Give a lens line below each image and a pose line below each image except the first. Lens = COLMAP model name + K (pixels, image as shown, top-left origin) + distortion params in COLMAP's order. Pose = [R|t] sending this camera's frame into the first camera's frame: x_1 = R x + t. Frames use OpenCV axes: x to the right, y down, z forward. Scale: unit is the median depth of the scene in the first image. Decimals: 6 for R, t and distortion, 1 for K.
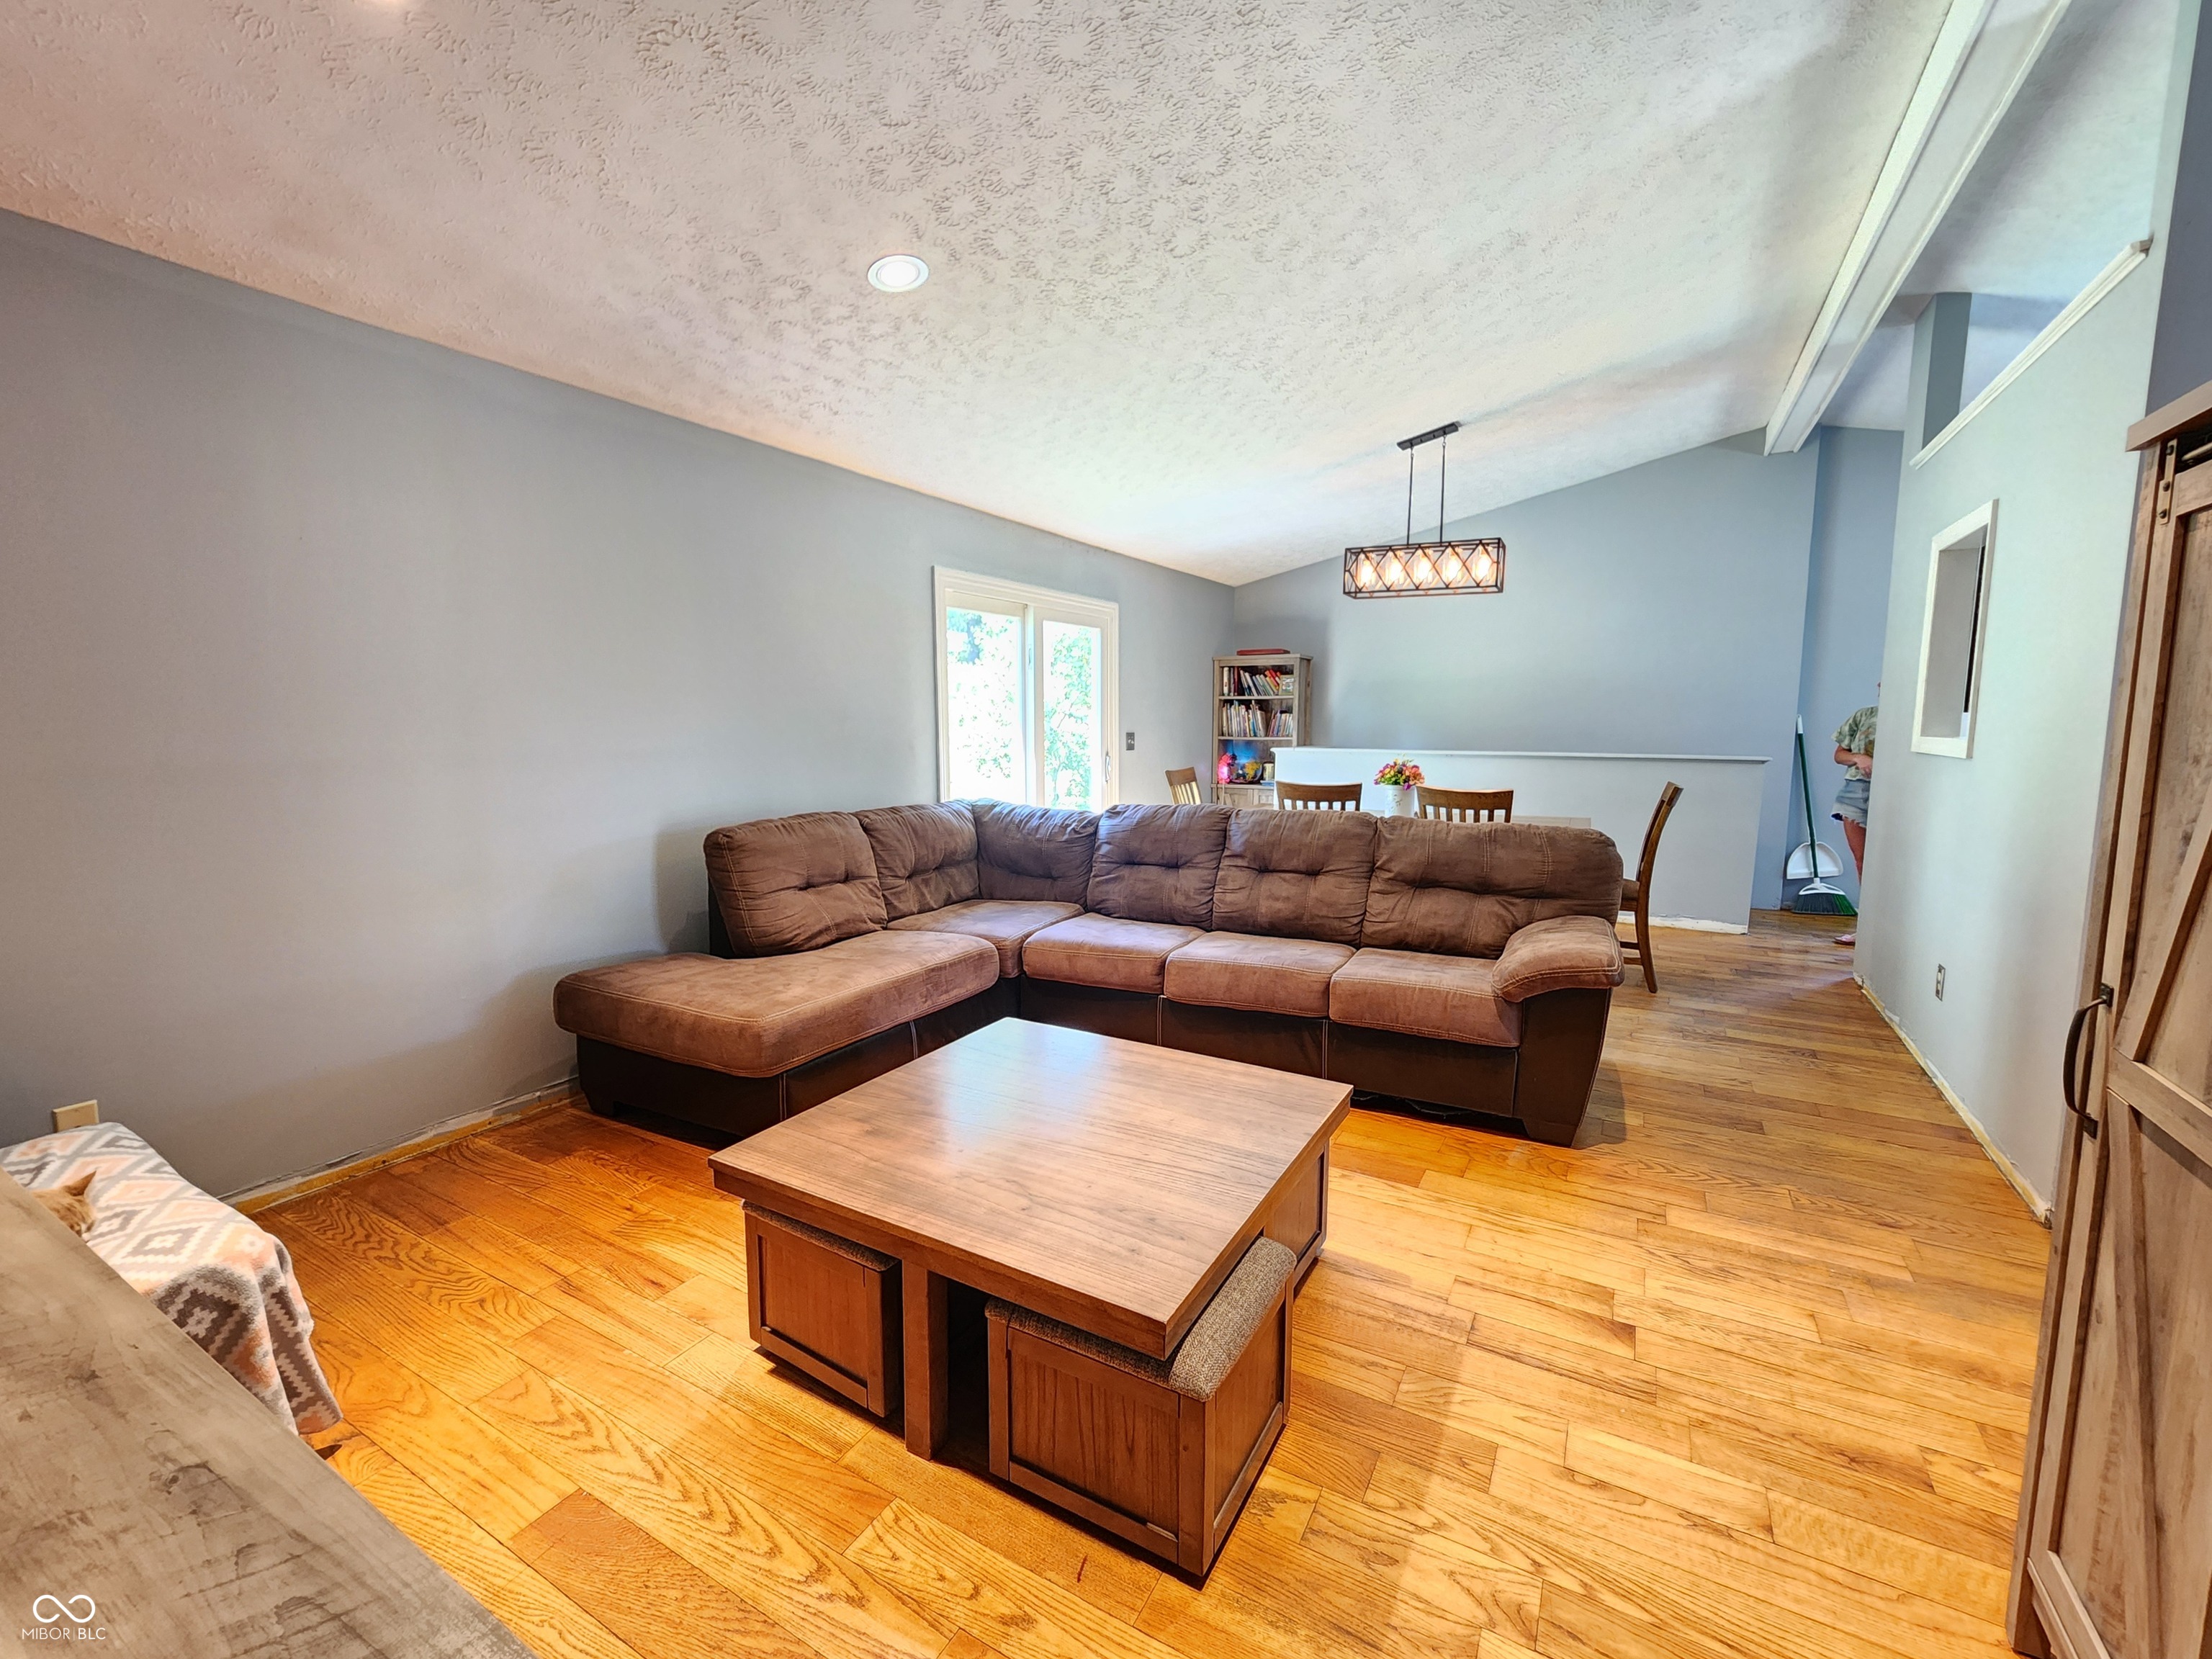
lens RADIAL K [[923.5, 0, 1116.2], [0, 923.5, 832.8], [0, 0, 1]] dist [-0.000488, 0.001628]
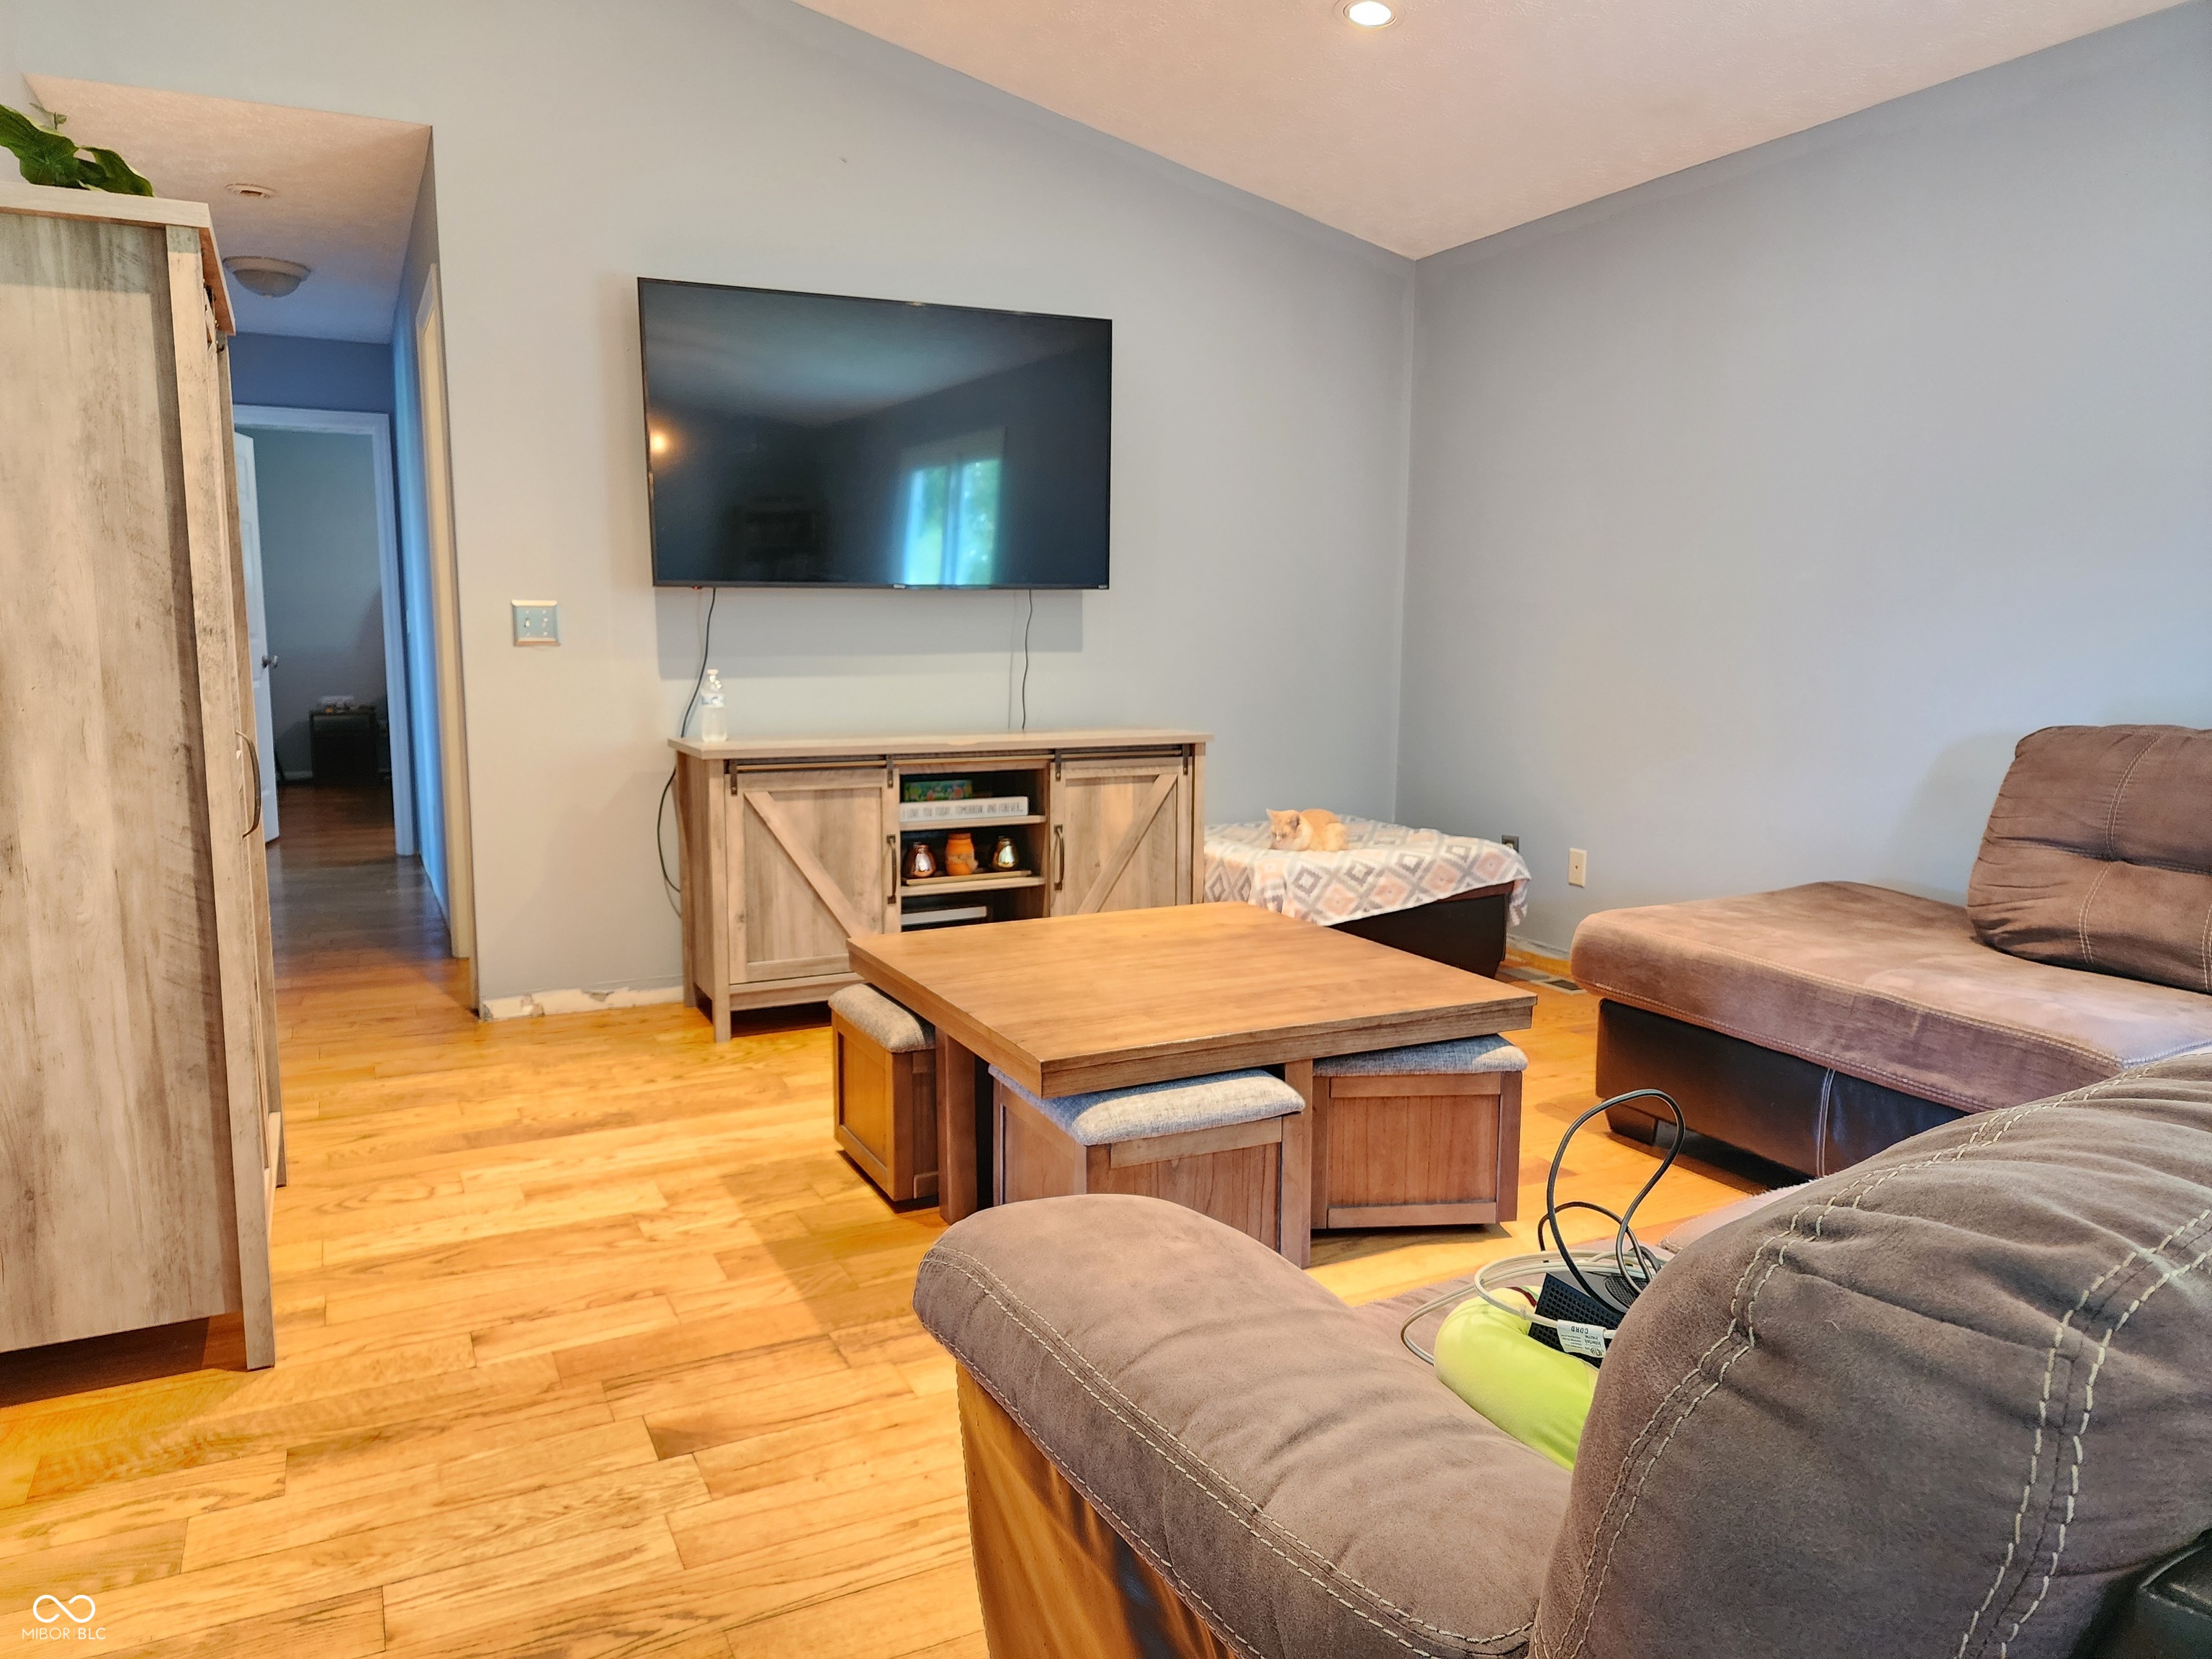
lens RADIAL K [[1487.6, 0, 1102.0], [0, 1487.6, 833.7], [0, 0, 1]] dist [0.021887, -0.006699]
pose [[-0.546911, 0.116650, -0.829024, 0.643794], [-0.108106, 0.972114, 0.208102, -0.065291], [0.830181, 0.203436, -0.519050, 0.915016]]
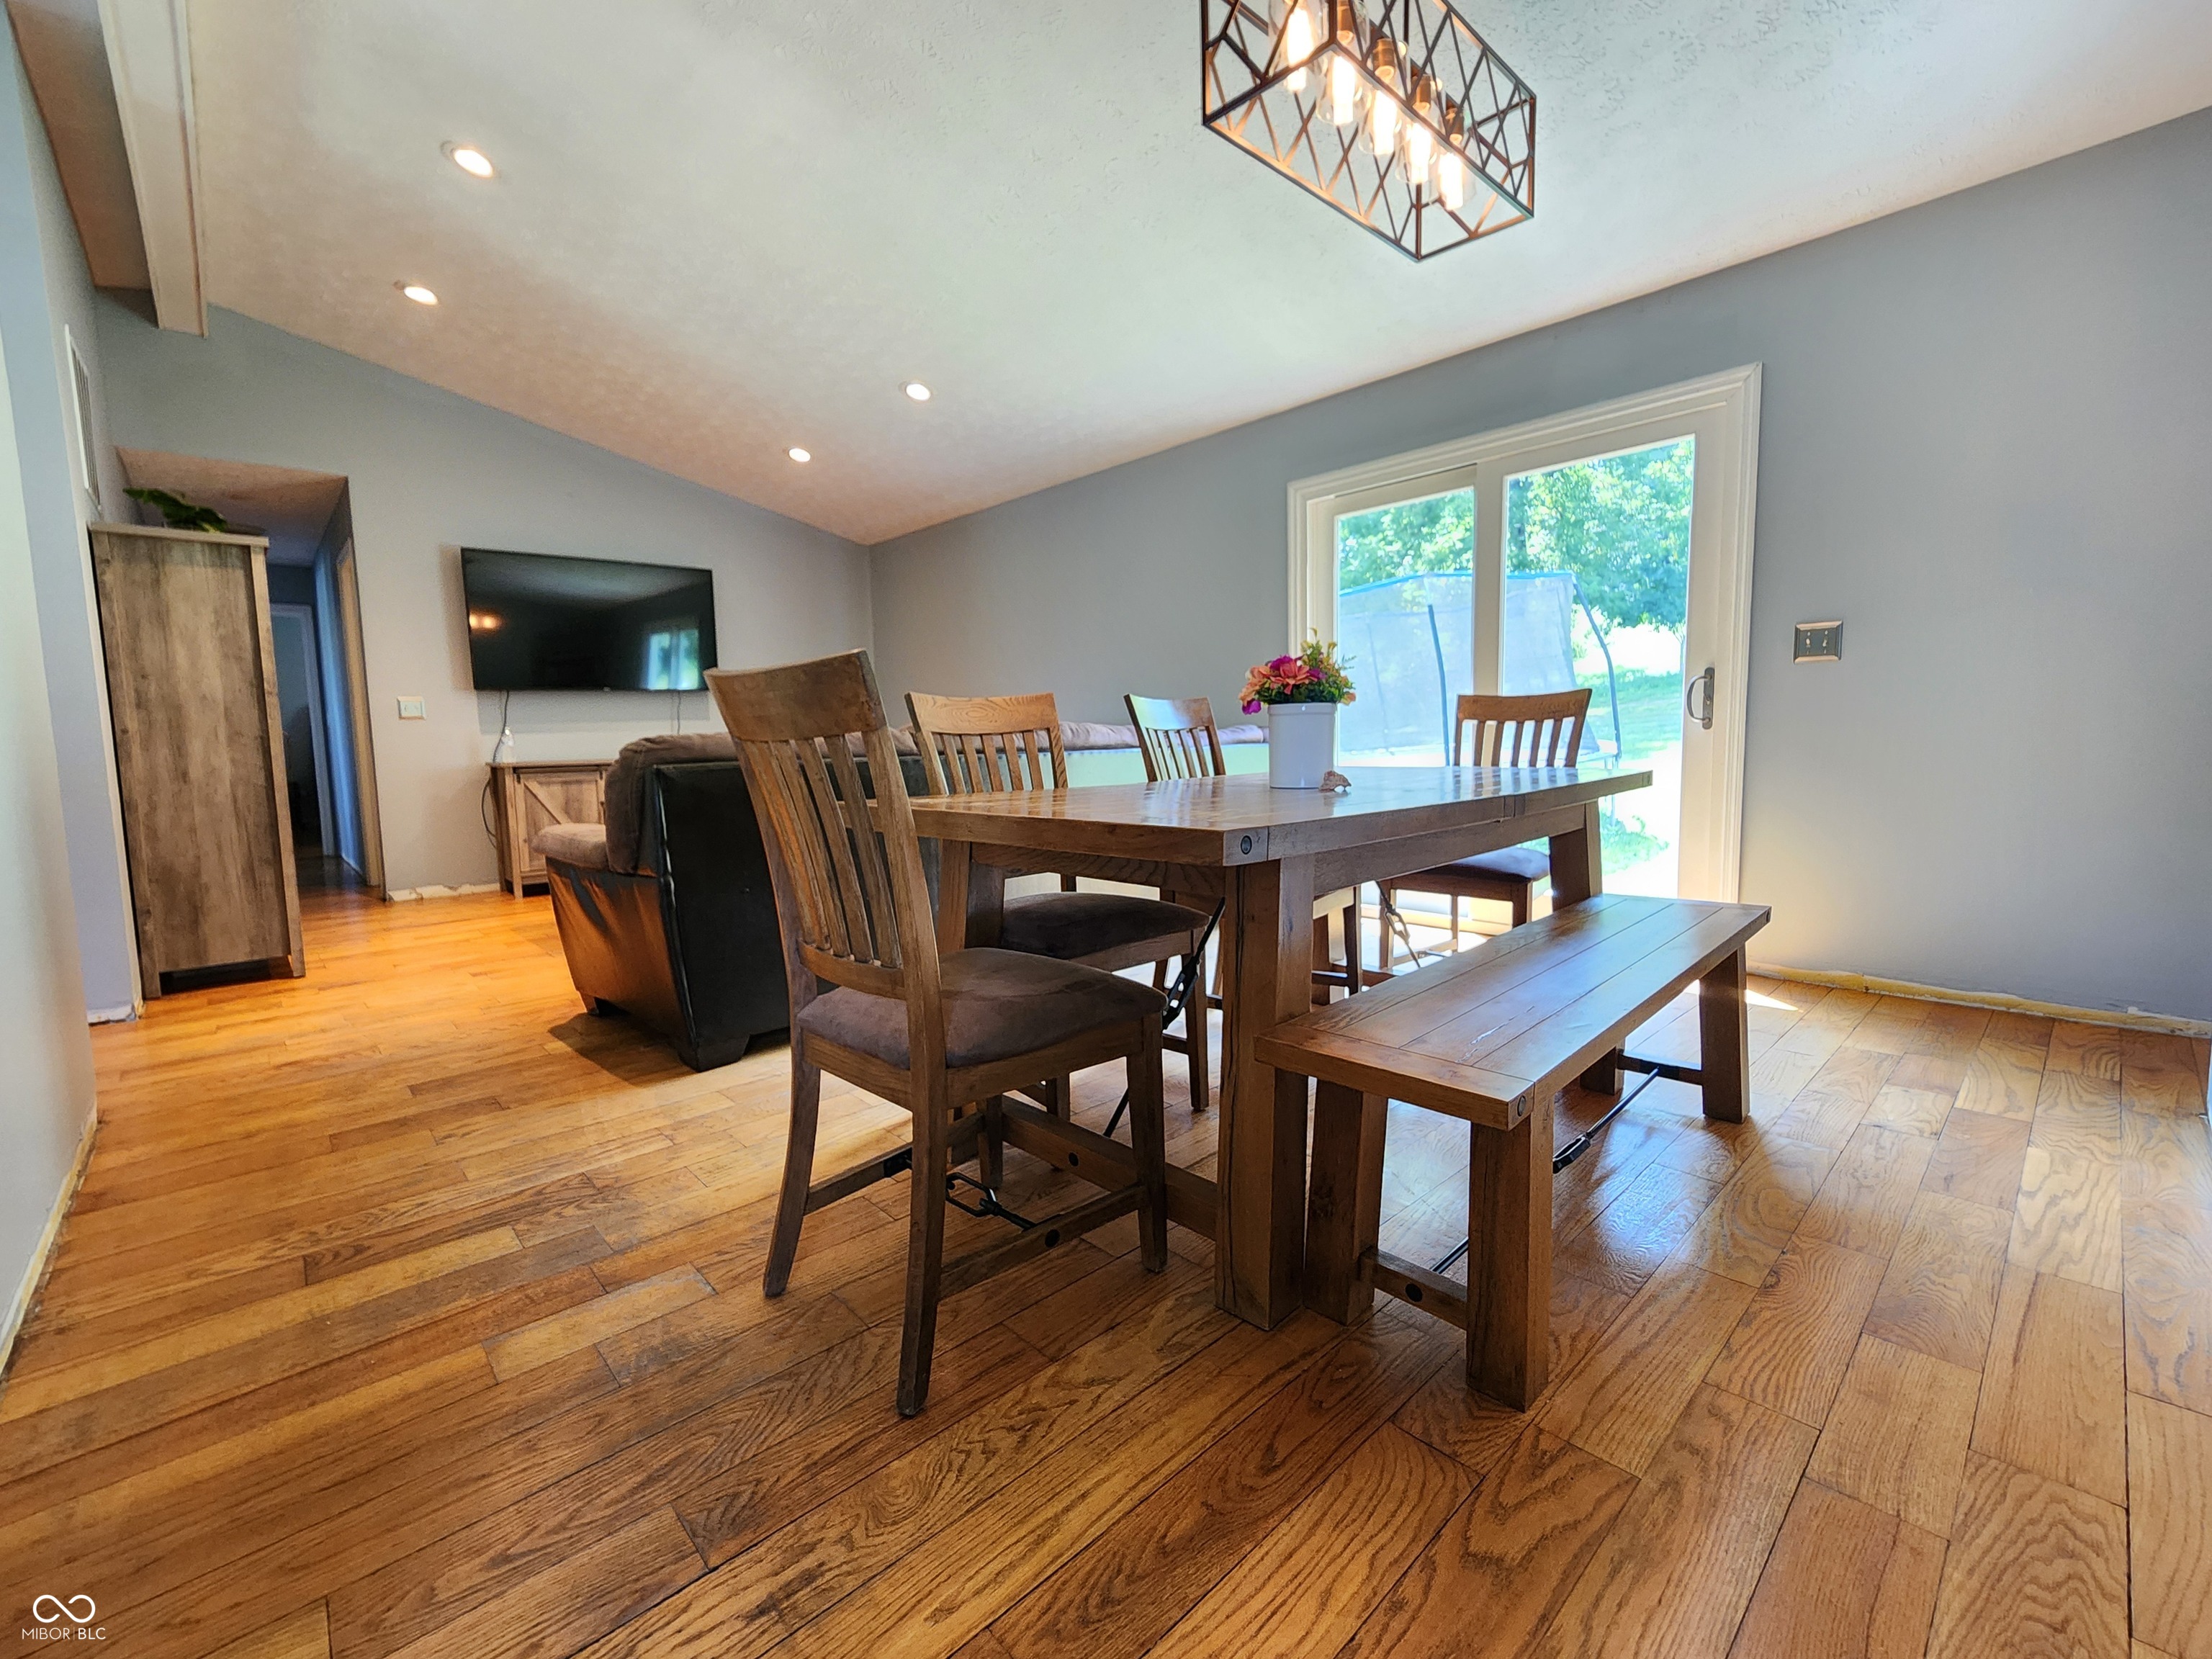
lens RADIAL K [[923.5, 0, 1101.4], [0, 923.5, 822.7], [0, 0, 1]] dist [-0.000488, 0.001628]
pose [[-0.292779, 0.099720, -0.950966, 1.018706], [-0.097434, 0.986259, 0.133419, -0.062942], [0.951203, 0.131719, -0.279040, 1.420975]]
